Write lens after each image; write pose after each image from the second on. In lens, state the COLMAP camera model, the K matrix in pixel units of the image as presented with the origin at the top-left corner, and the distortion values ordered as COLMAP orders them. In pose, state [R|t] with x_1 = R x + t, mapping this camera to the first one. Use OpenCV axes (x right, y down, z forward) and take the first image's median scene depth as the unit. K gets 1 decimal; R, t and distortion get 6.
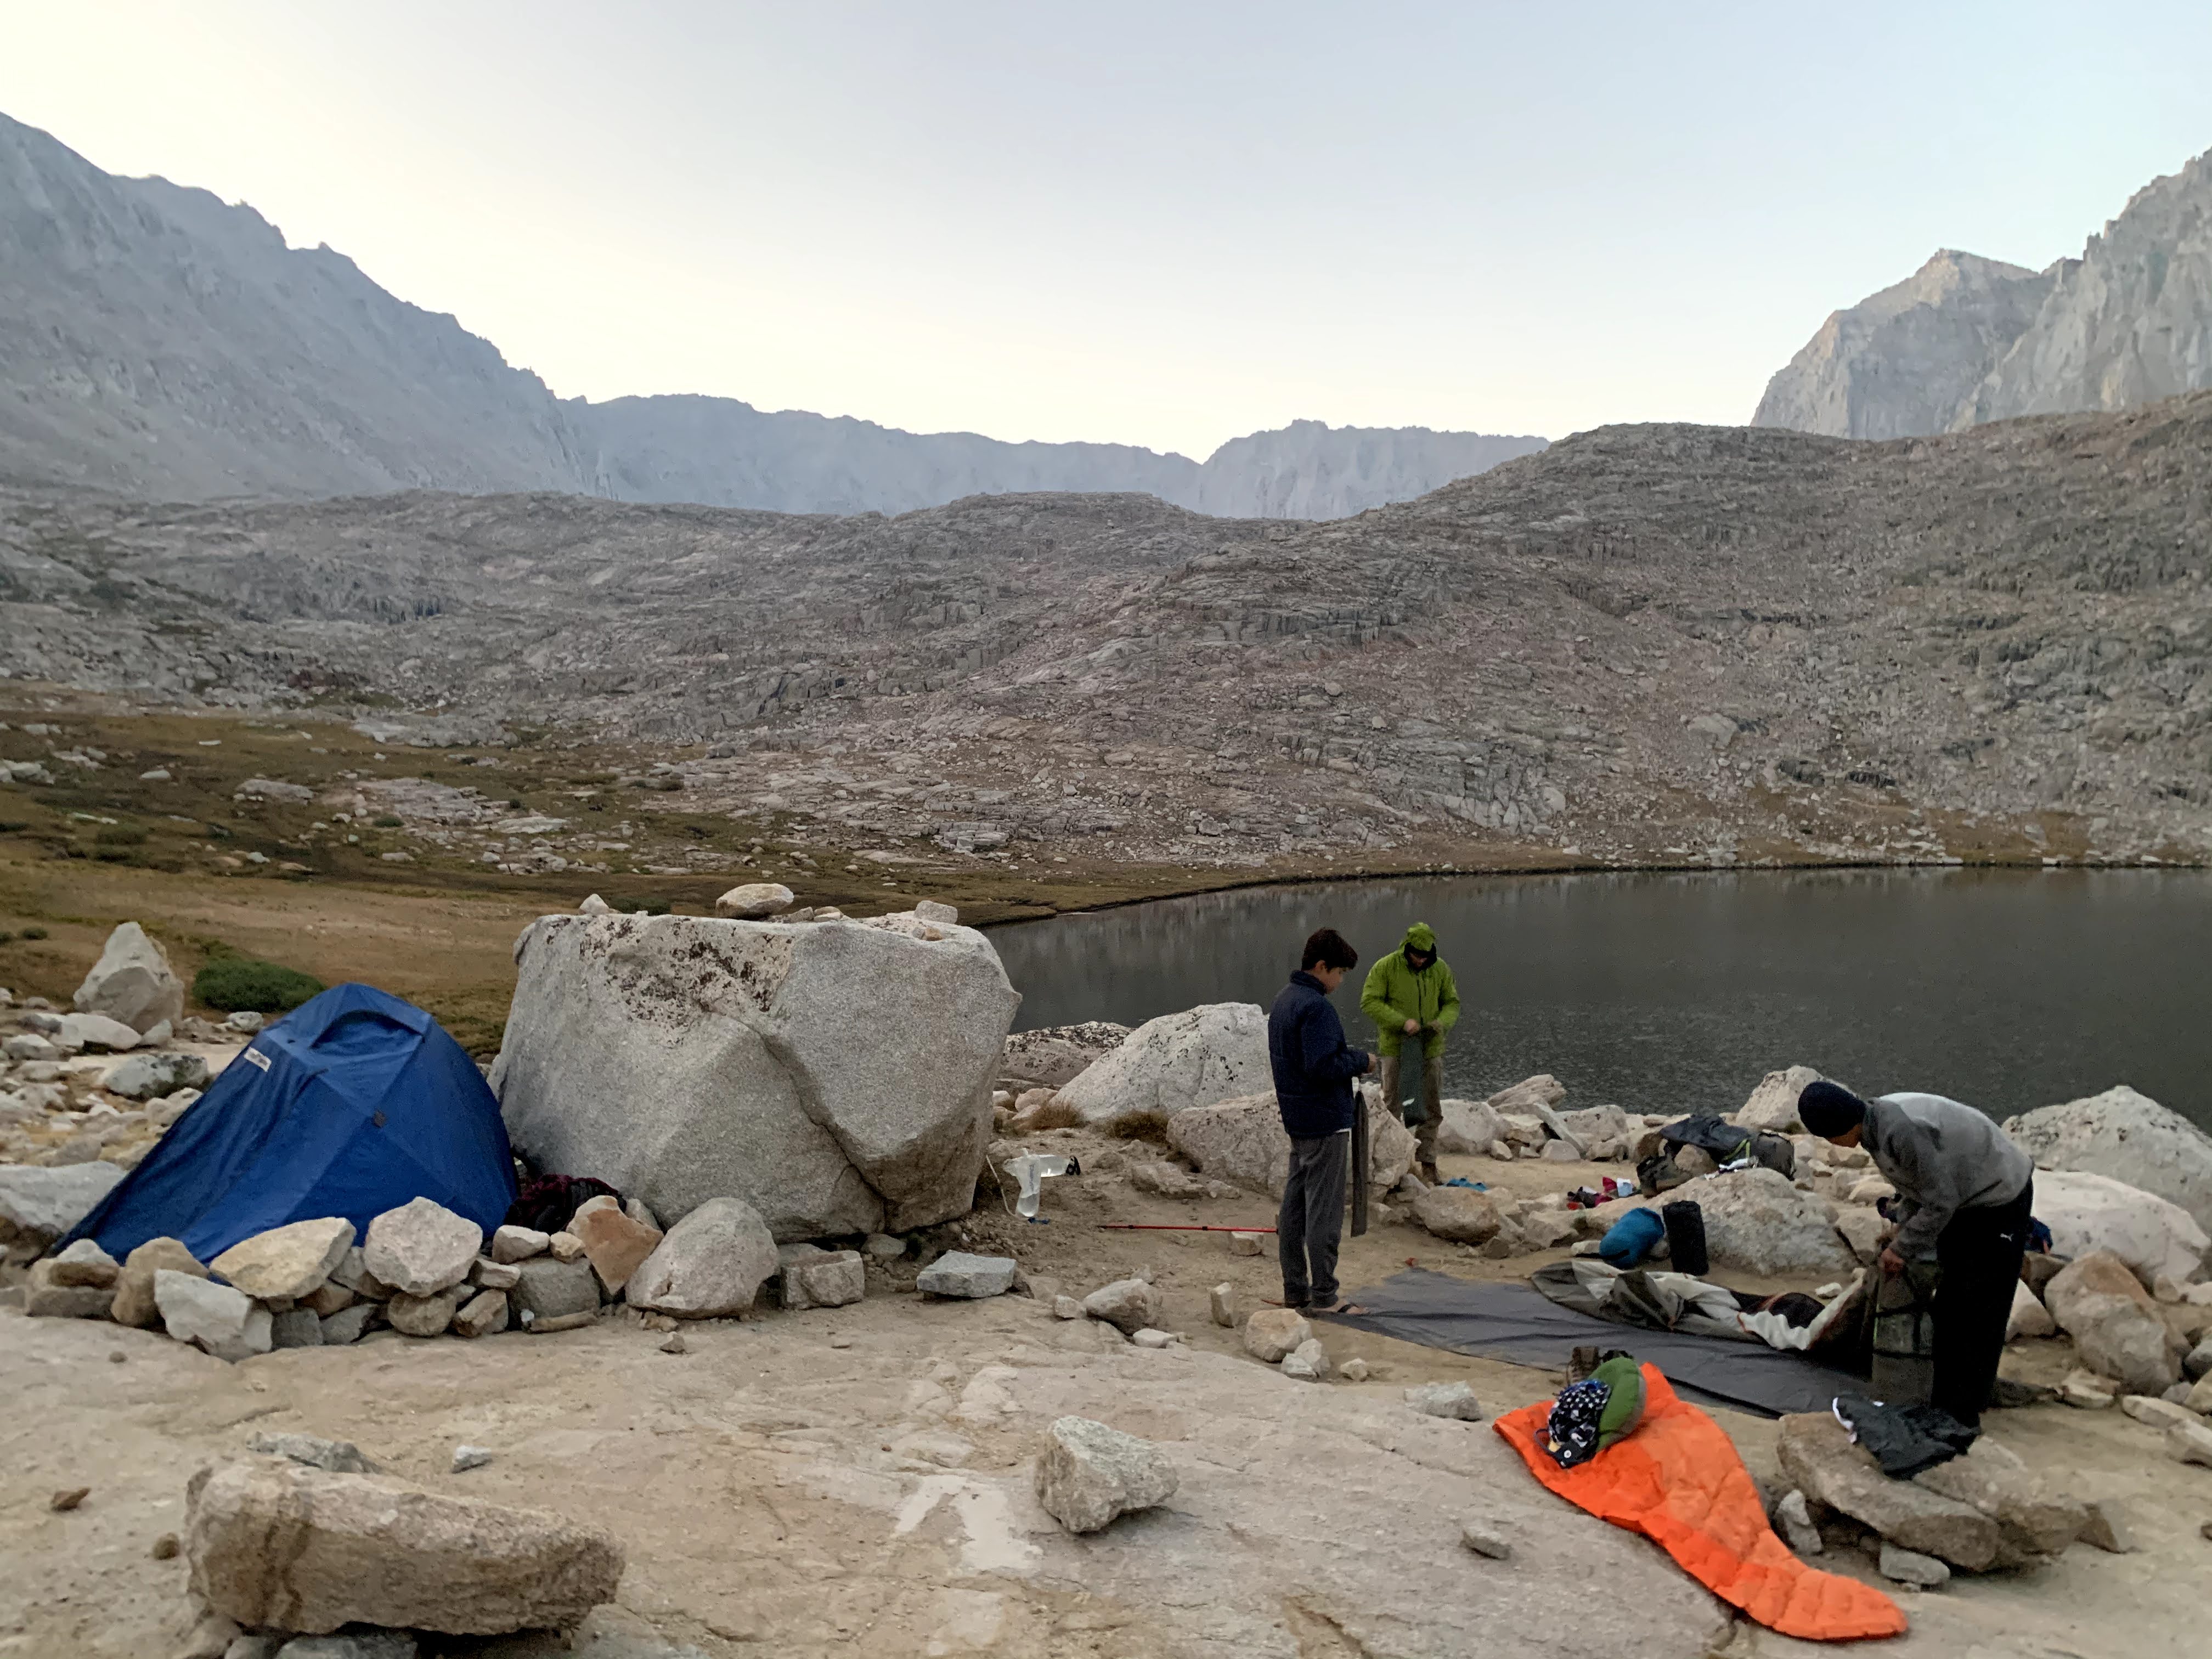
lens RADIAL K [[1628.8, 0, 1104.7], [0, 1628.8, 810.3], [0, 0, 1]] dist [-0.030878, 0.004781]
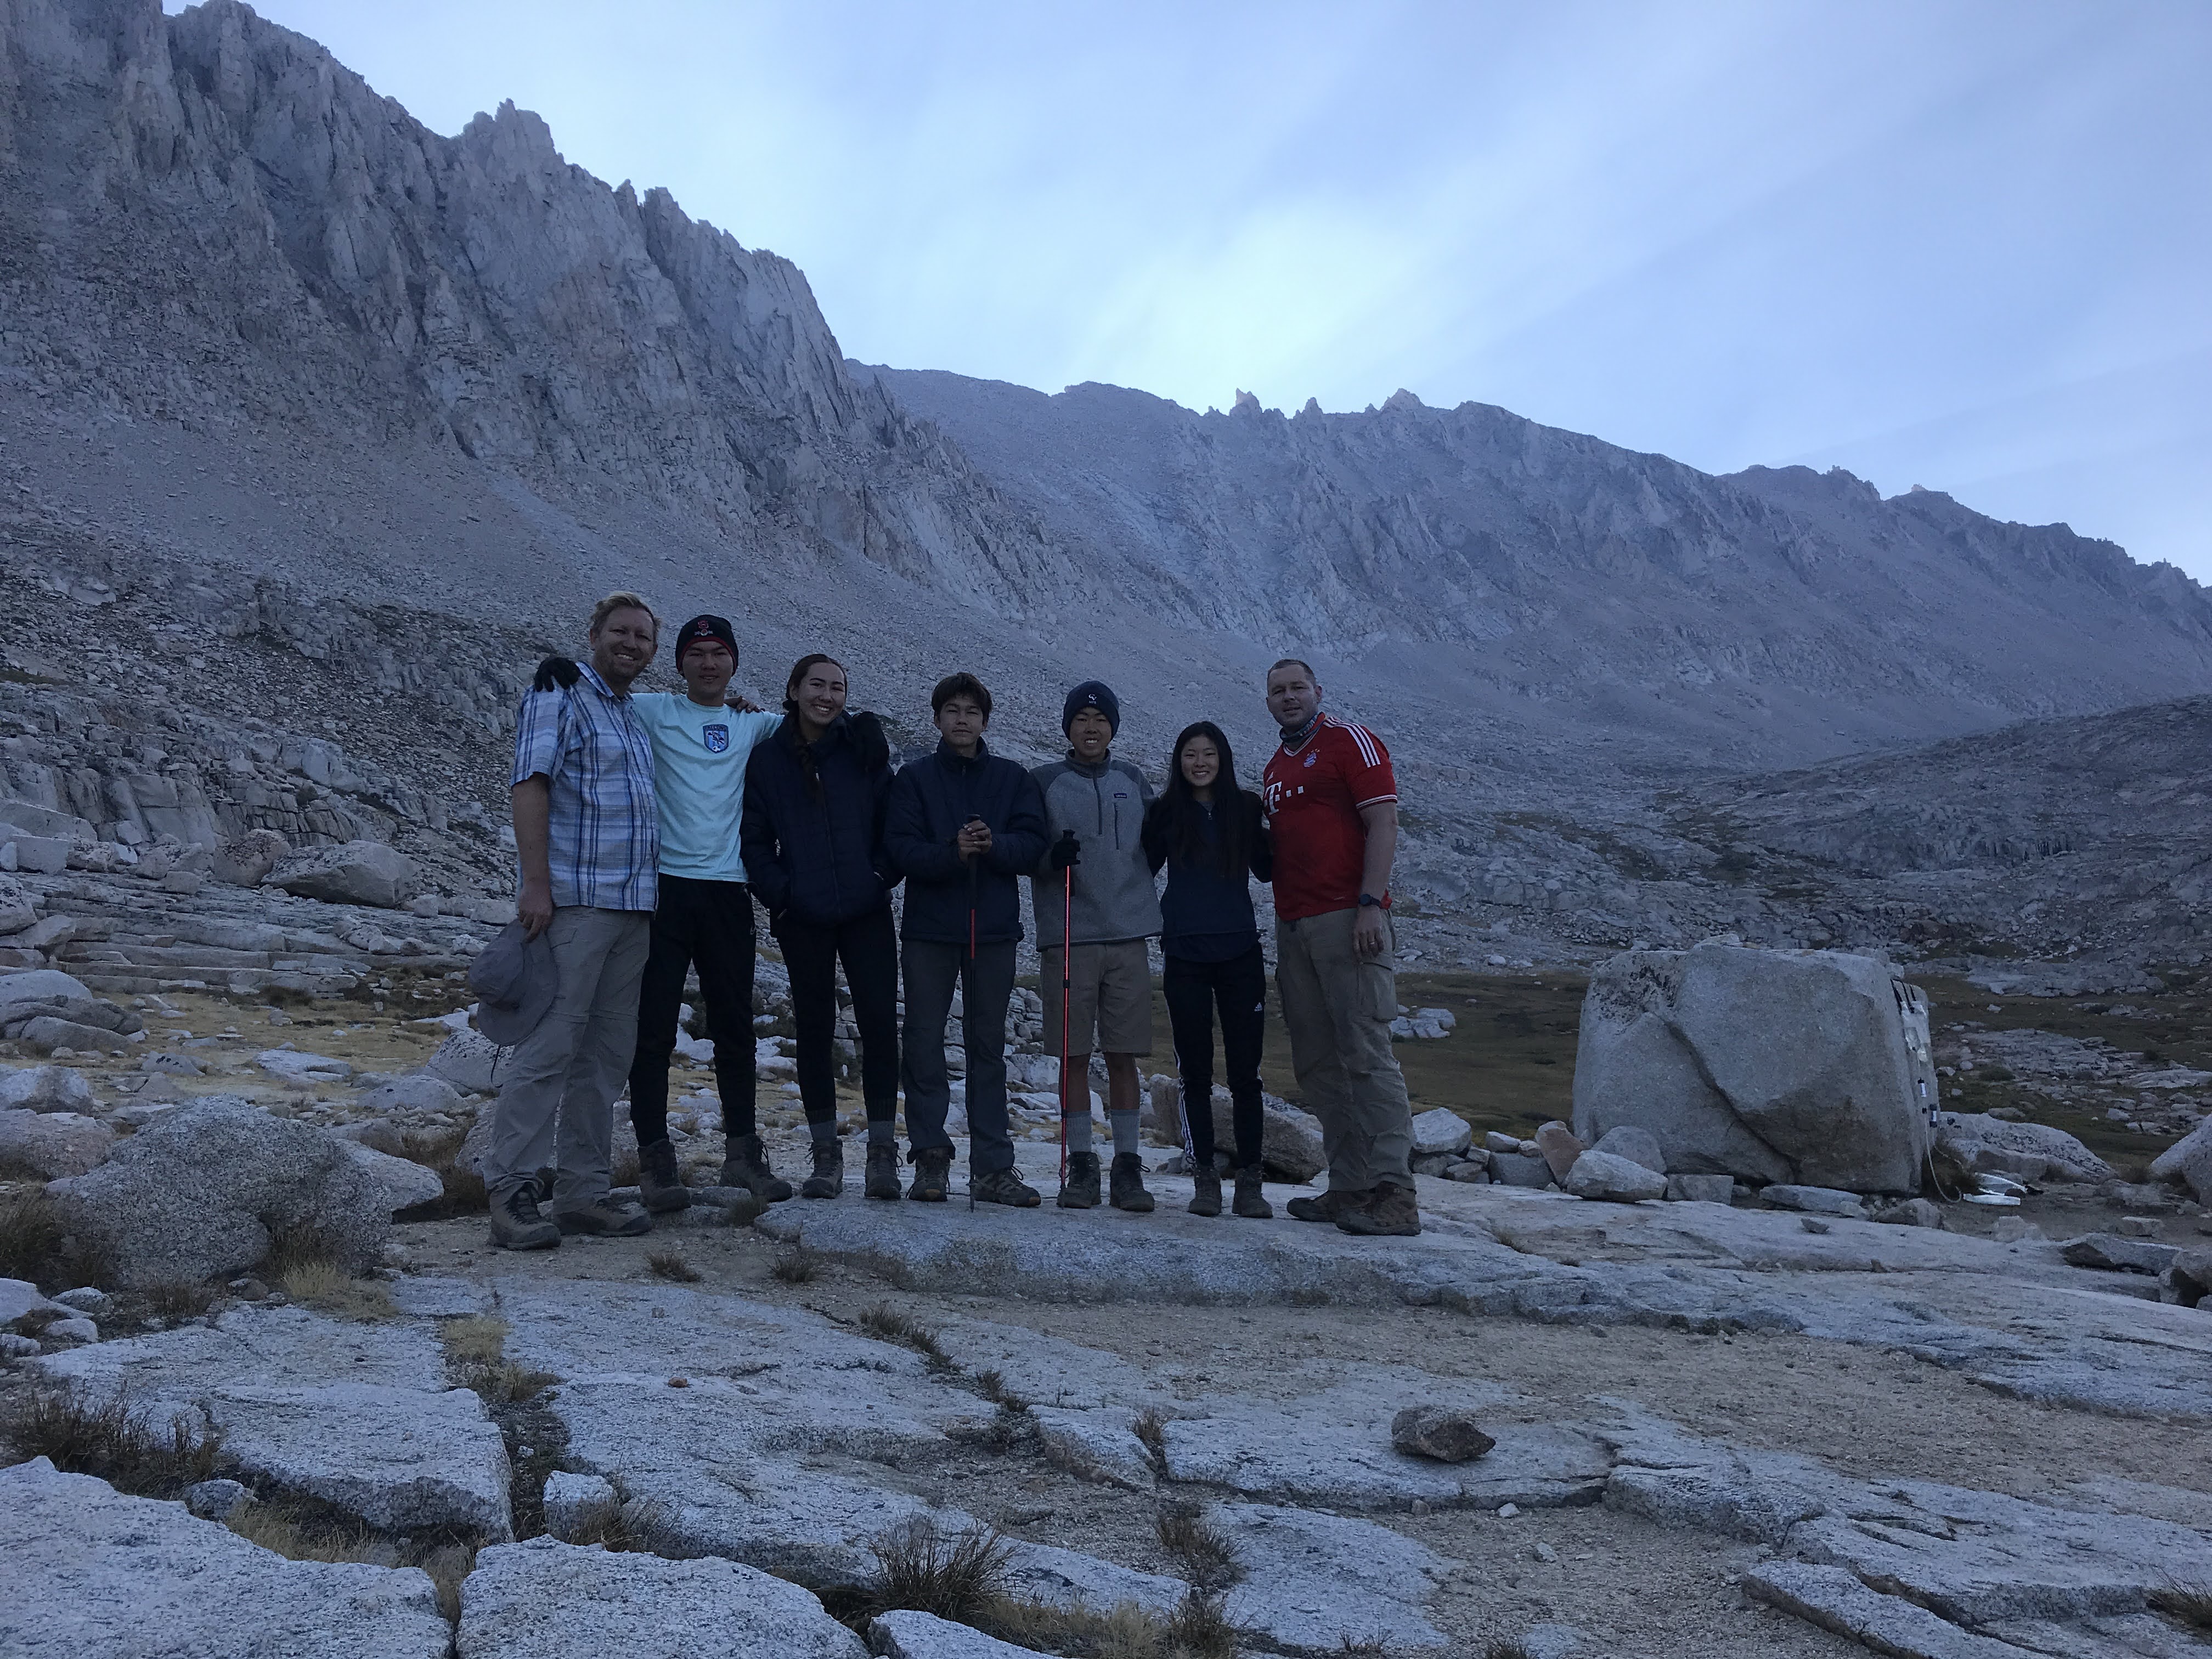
lens RADIAL K [[1781.7, 0, 1106.0], [0, 1781.7, 829.5], [0, 0, 1]] dist [0.015738, 0.004087]
pose [[0.609844, -0.117931, -0.783698, 0.531323], [0.002313, 0.989127, -0.147044, 0.142659], [0.792518, 0.087861, 0.603486, -0.260104]]
